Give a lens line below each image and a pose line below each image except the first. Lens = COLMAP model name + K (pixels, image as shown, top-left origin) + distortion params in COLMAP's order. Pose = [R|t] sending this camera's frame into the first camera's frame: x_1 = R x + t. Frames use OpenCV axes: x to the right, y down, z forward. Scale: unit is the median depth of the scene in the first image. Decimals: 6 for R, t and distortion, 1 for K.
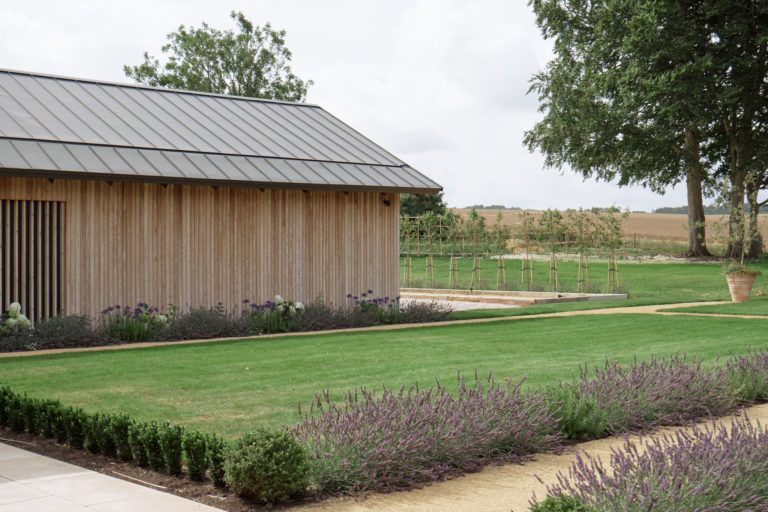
lens RADIAL K [[1255.4, 0, 363.8], [0, 1255.4, 255.0], [0, 0, 1]] dist [0.024572, 0.079178]
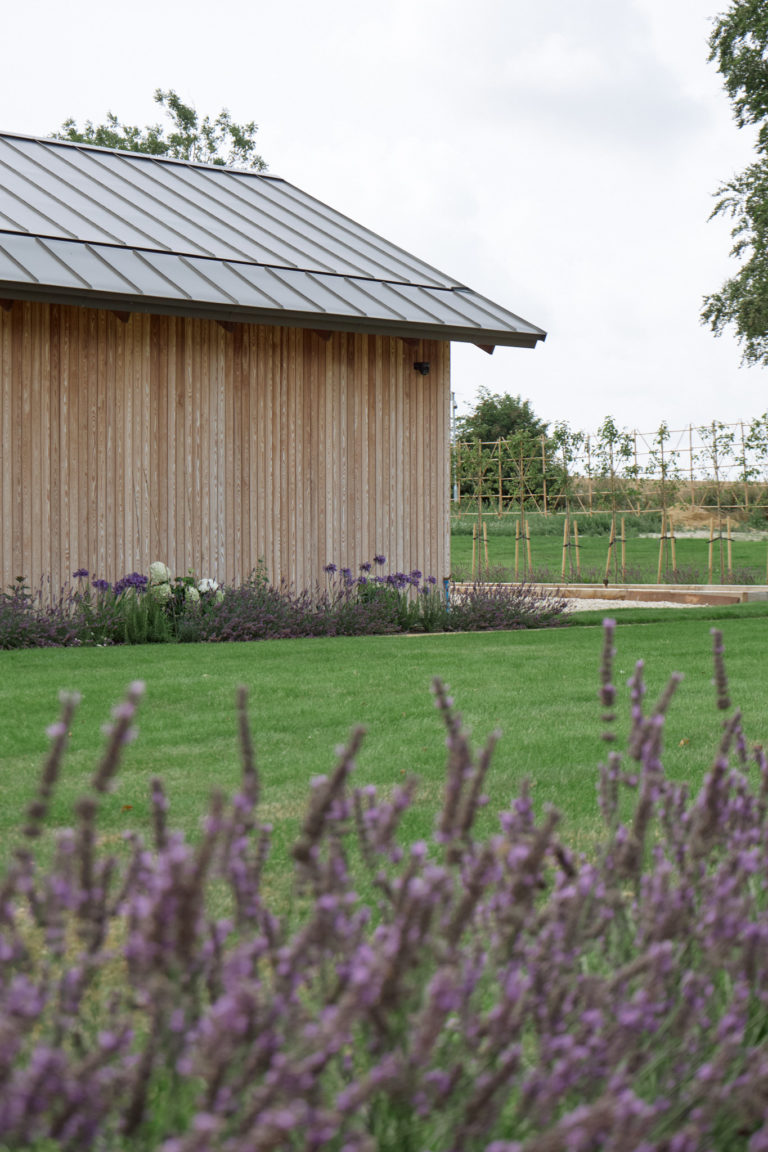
lens RADIAL K [[1883.1, 0, 380.3], [0, 1883.1, 532.2], [0, 0, 1]] dist [0.024572, 0.079178]
pose [[0.999574, -0.003333, -0.028995, 0.022386], [0.002447, 0.999531, -0.030513, 0.036578], [0.029083, 0.030429, 0.999114, 0.314120]]
